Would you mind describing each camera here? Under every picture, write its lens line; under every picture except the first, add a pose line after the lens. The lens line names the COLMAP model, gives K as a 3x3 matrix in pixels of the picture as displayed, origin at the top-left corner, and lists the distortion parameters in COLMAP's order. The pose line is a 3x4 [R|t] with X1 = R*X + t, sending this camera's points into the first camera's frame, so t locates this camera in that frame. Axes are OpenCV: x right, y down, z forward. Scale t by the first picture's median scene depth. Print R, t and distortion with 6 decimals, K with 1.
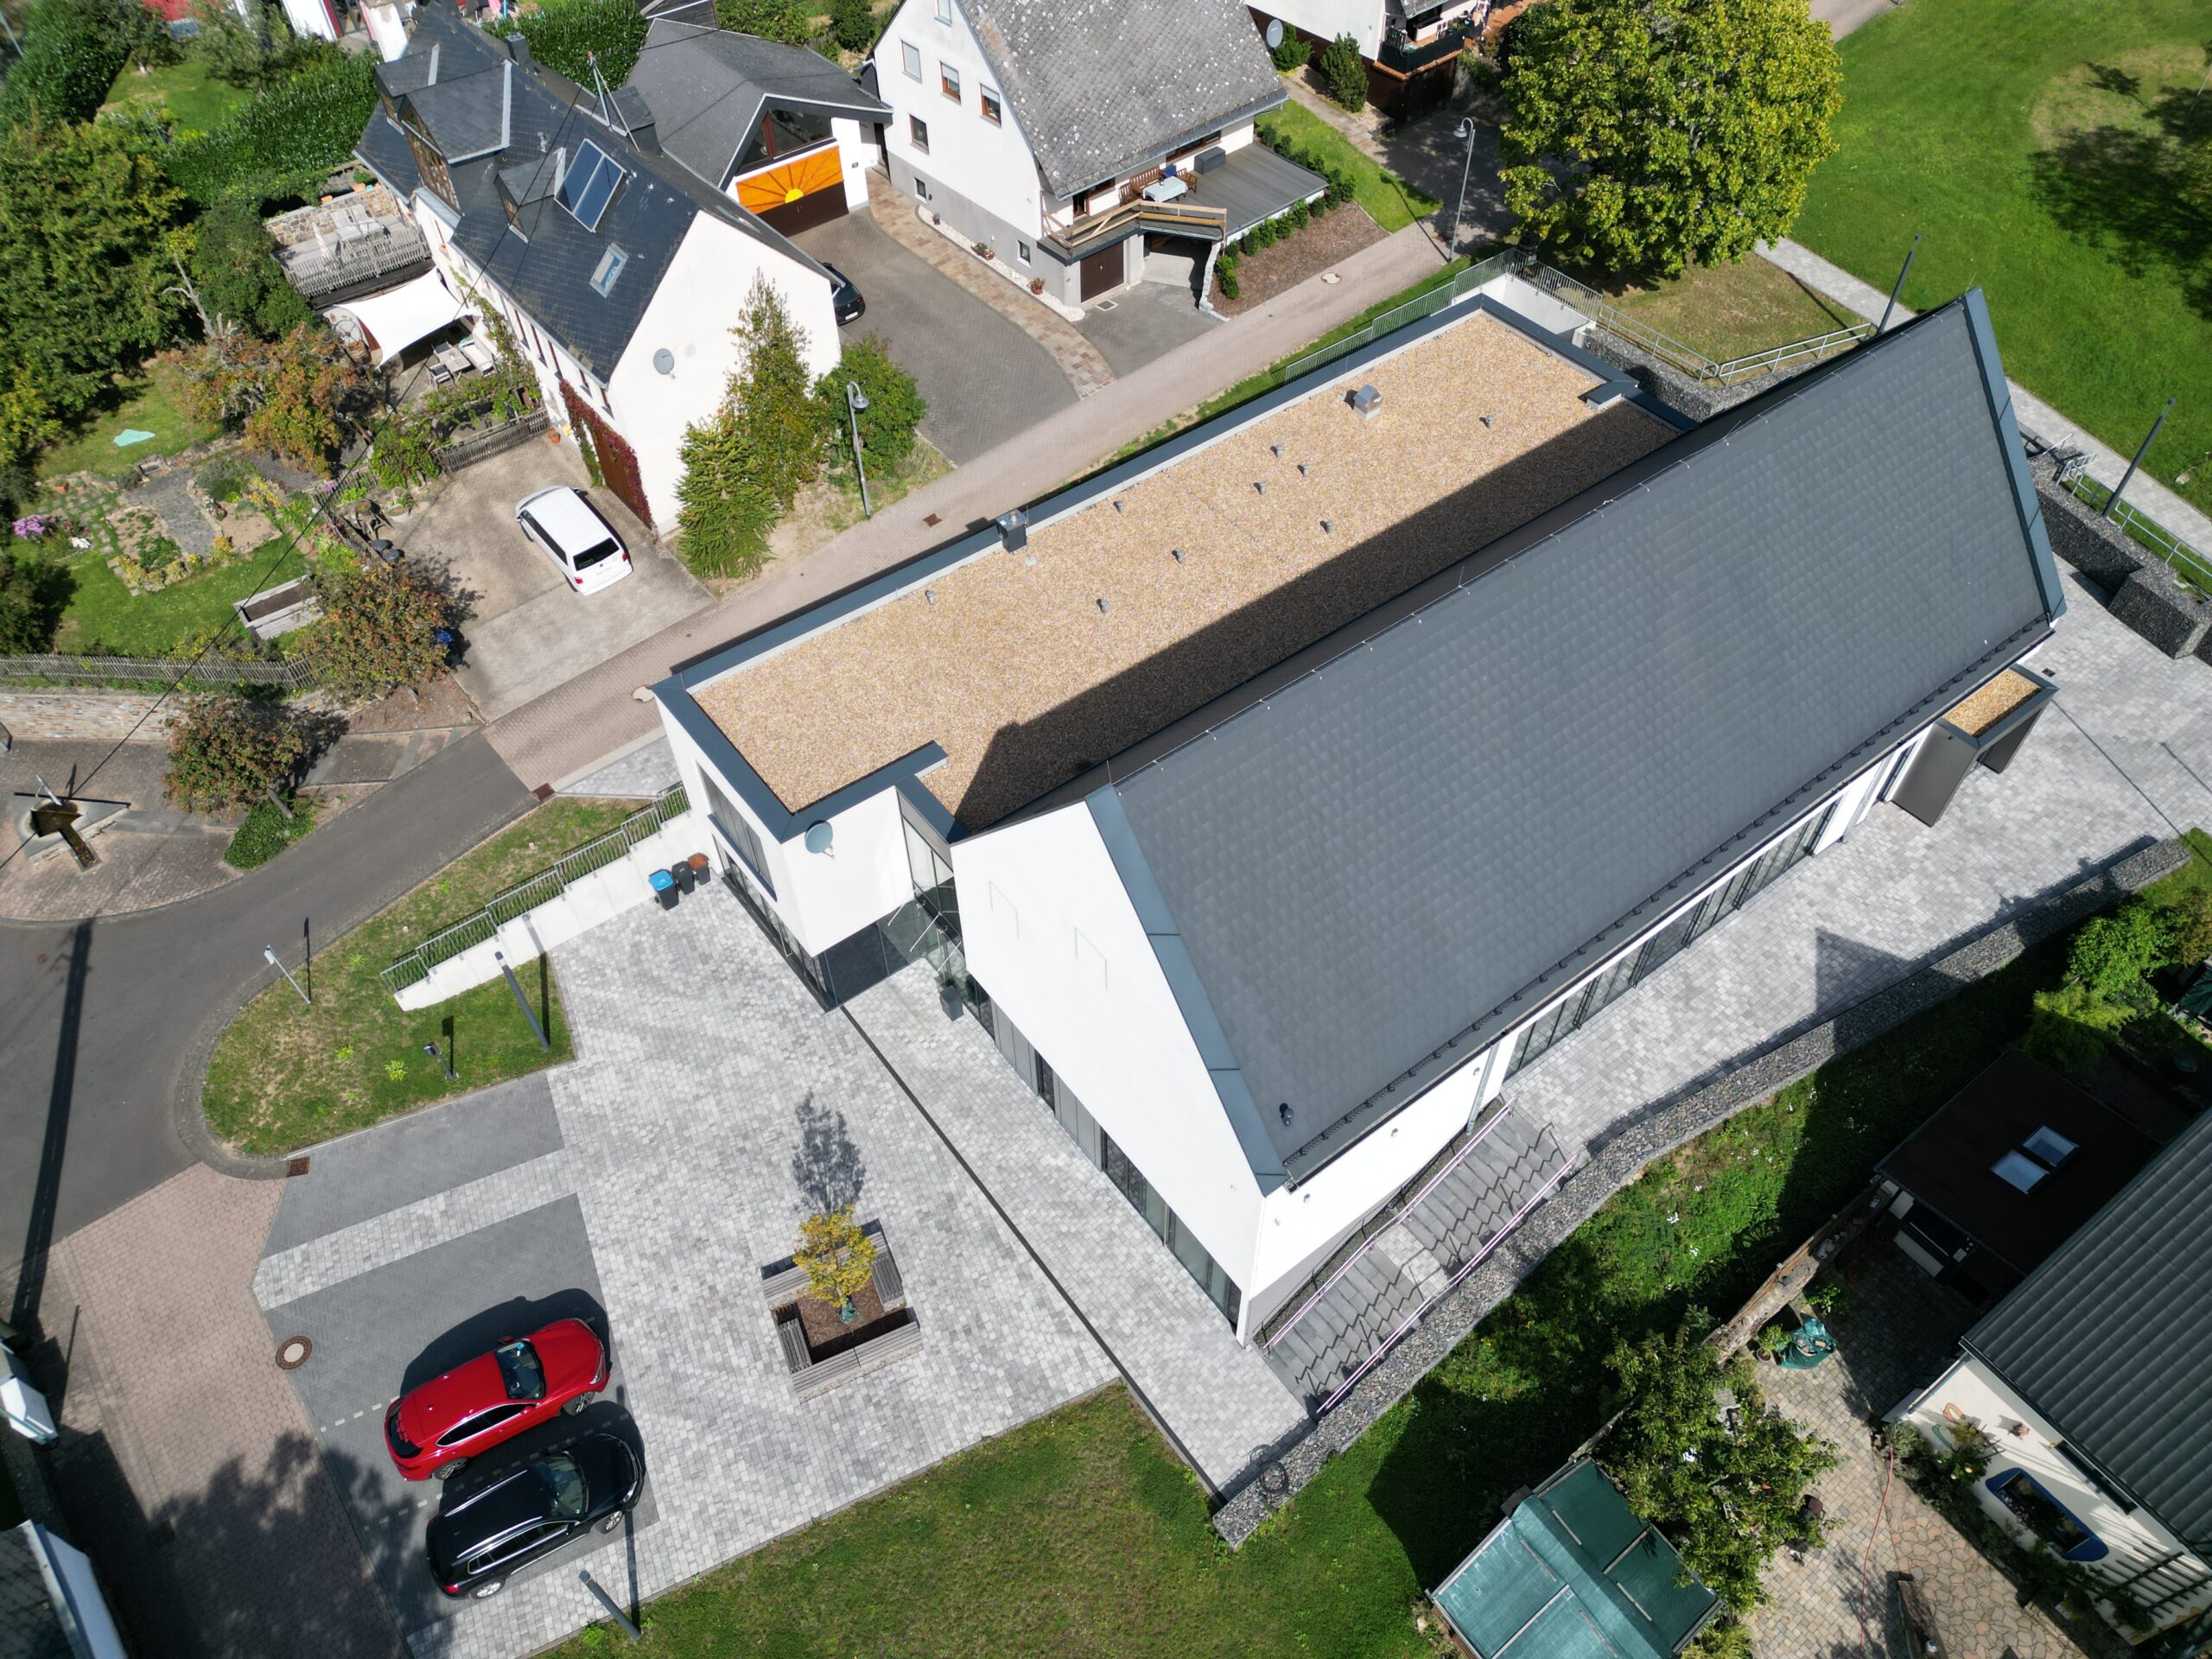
lens RADIAL K [[1553.9, 0, 1101.0], [0, 1553.9, 819.4], [0, 0, 1]] dist [0.055229, -0.045947]
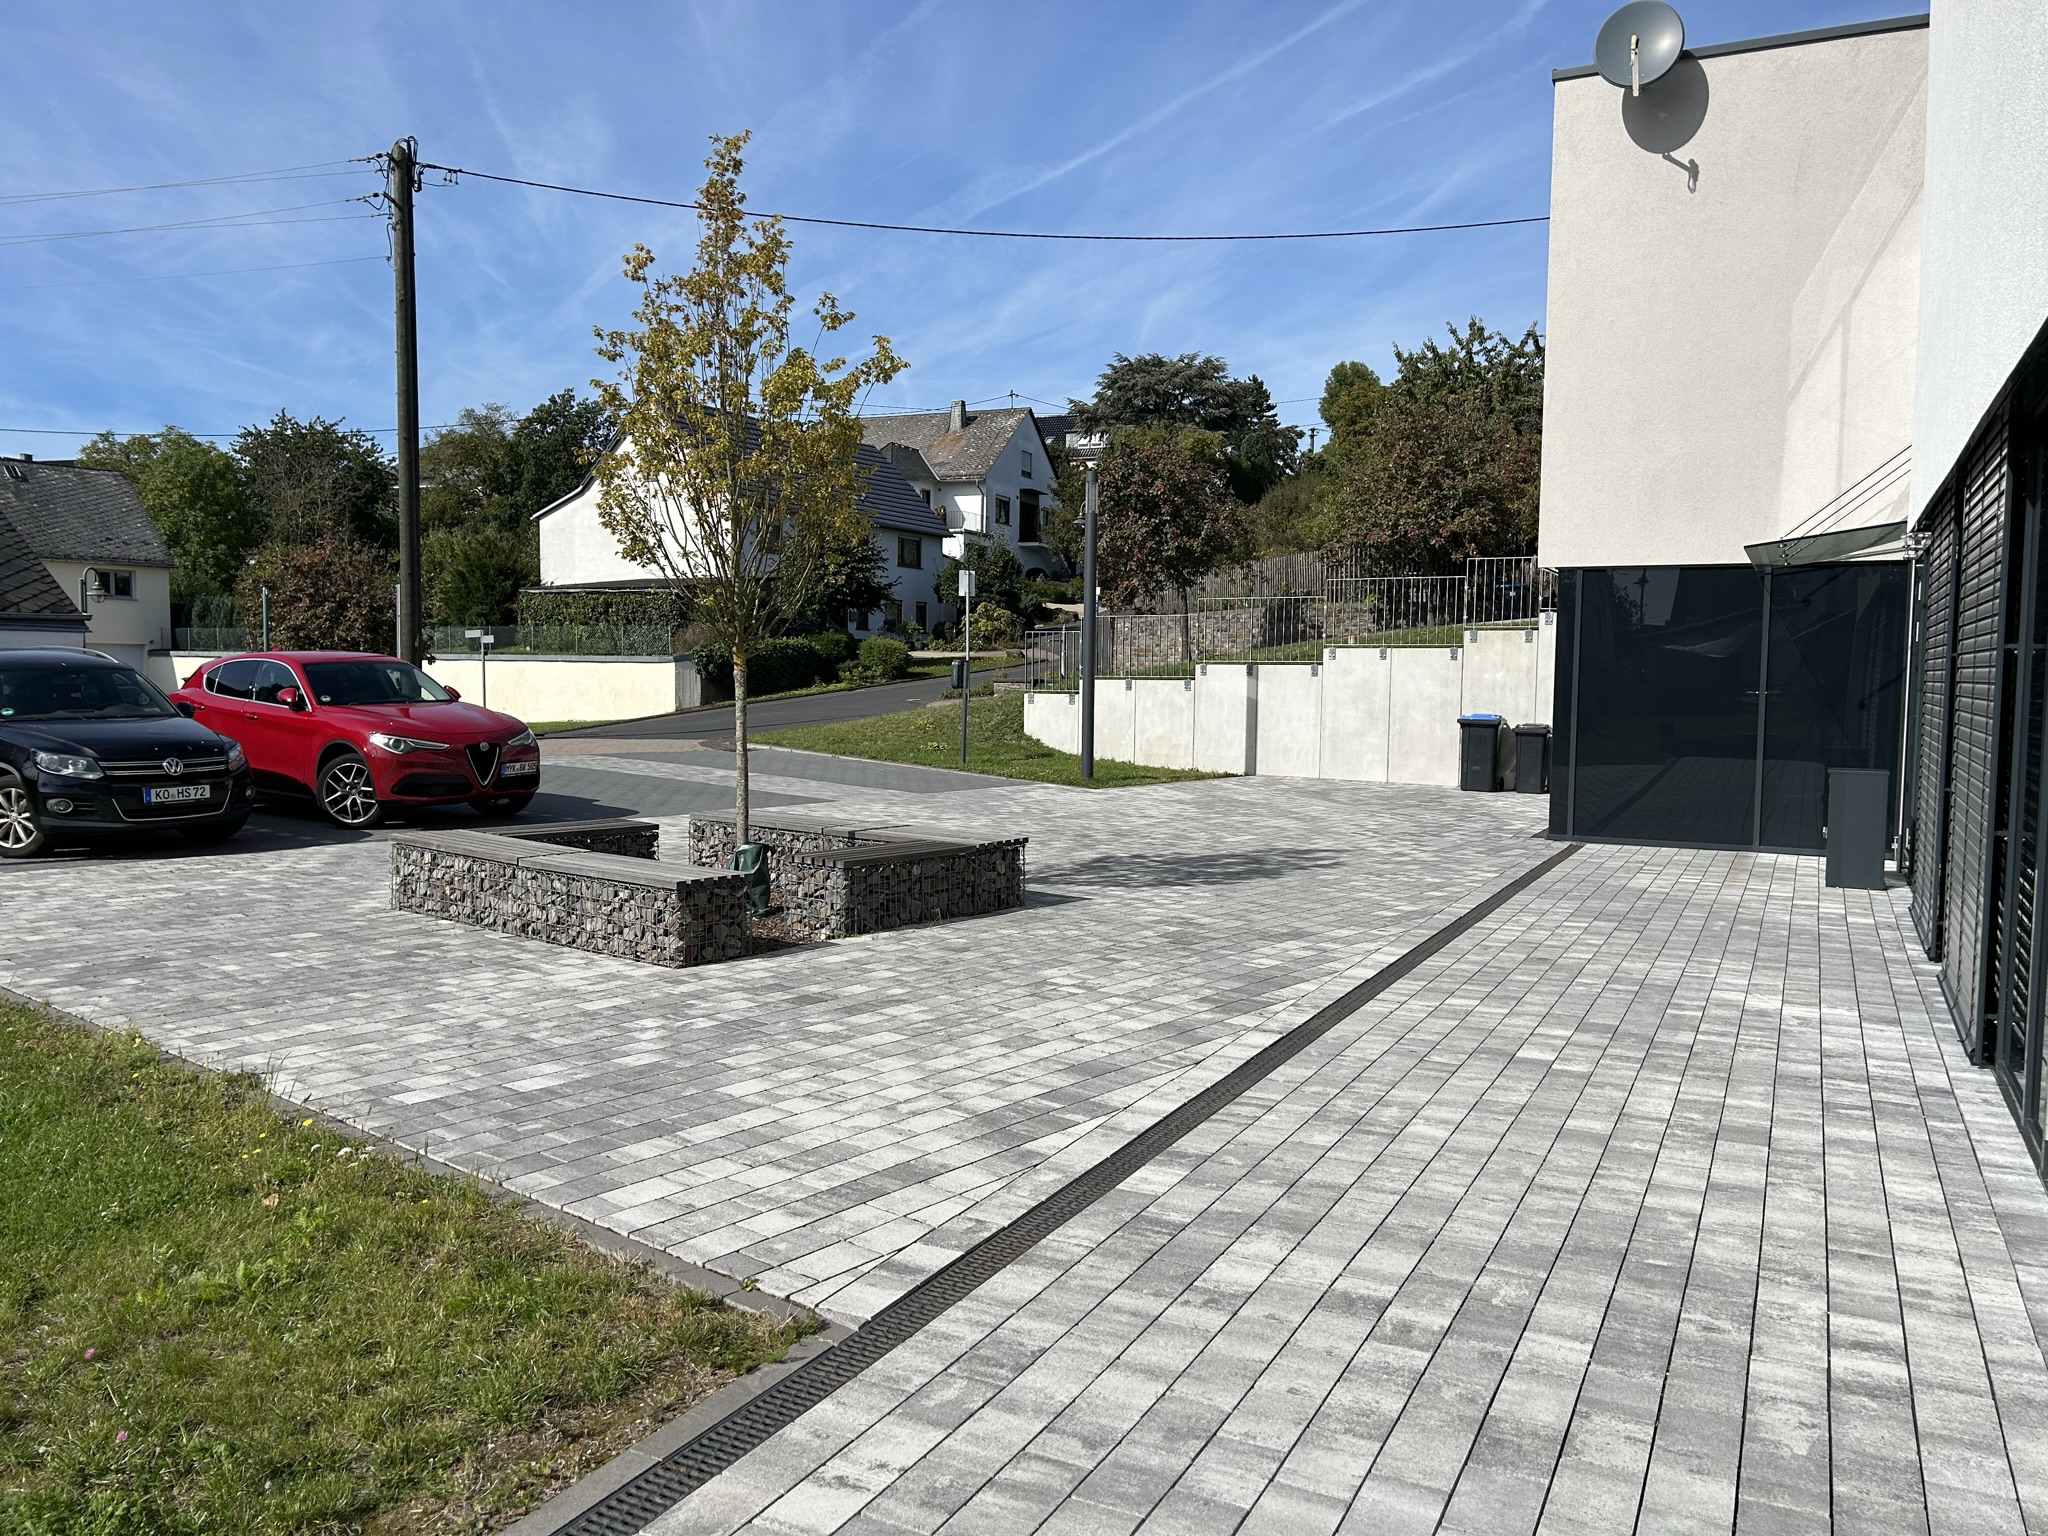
lens RADIAL K [[1536.3, 0, 1024.0], [0, 1536.3, 768.0], [0, 0, 1]] dist [0.051208, -0.051635]
pose [[0.433967, 0.081105, -0.897271, 0.093739], [-0.696596, 0.661797, -0.277090, 0.294847], [0.571338, 0.745283, 0.343696, 0.790419]]
